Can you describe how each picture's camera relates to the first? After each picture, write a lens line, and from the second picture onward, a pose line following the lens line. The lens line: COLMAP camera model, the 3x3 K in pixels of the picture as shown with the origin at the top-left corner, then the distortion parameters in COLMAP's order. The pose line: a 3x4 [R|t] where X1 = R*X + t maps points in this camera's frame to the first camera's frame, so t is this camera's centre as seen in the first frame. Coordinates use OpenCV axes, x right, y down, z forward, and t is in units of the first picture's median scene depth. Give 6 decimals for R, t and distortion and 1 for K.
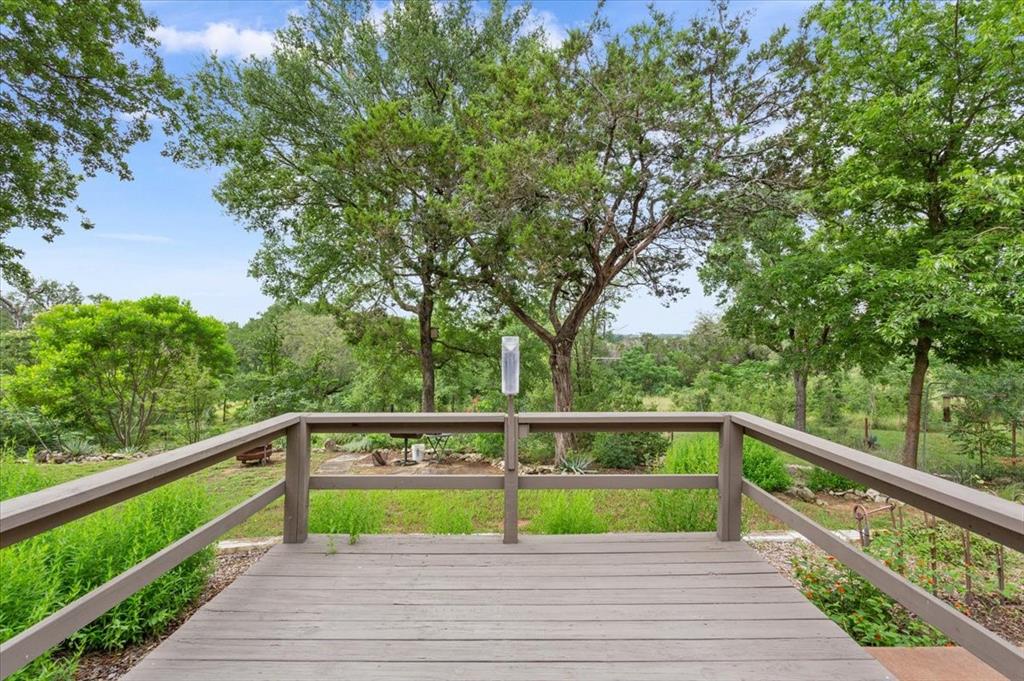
lens RADIAL K [[493.1, 0, 513.2], [0, 493.1, 337.3], [0, 0, 1]] dist [0.004722, 0.001637]
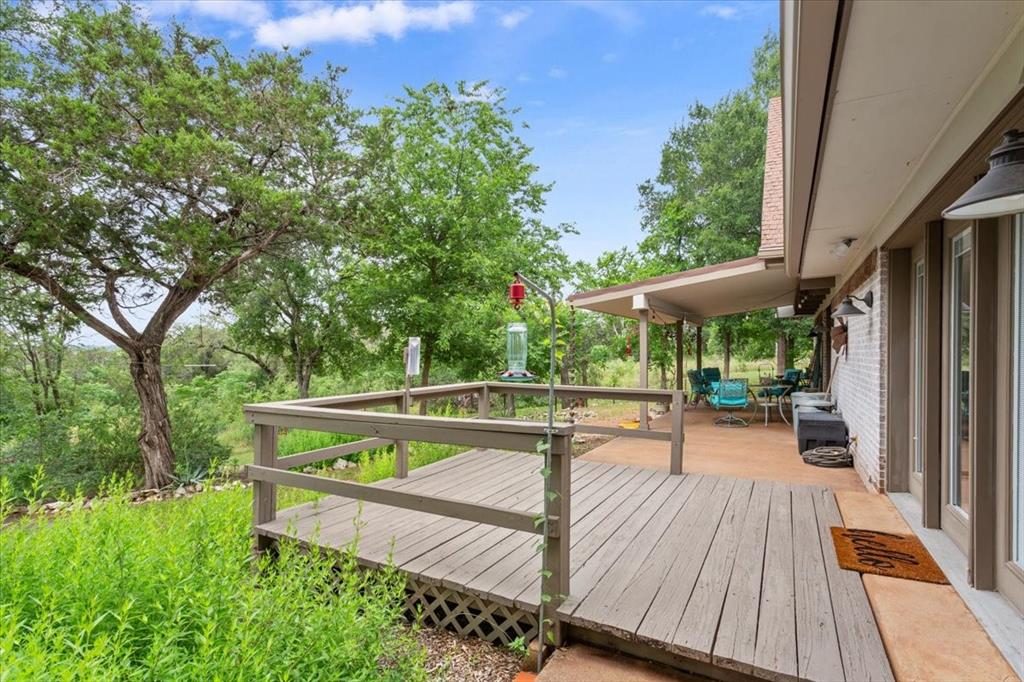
lens RADIAL K [[493.1, 0, 514.0], [0, 493.1, 347.5], [0, 0, 1]] dist [0.004722, 0.001637]
pose [[0.486589, 0.008777, 0.873587, -0.361658], [-0.003906, 0.999961, -0.007871, 0.013429], [-0.873622, 0.000418, 0.486605, 0.001962]]
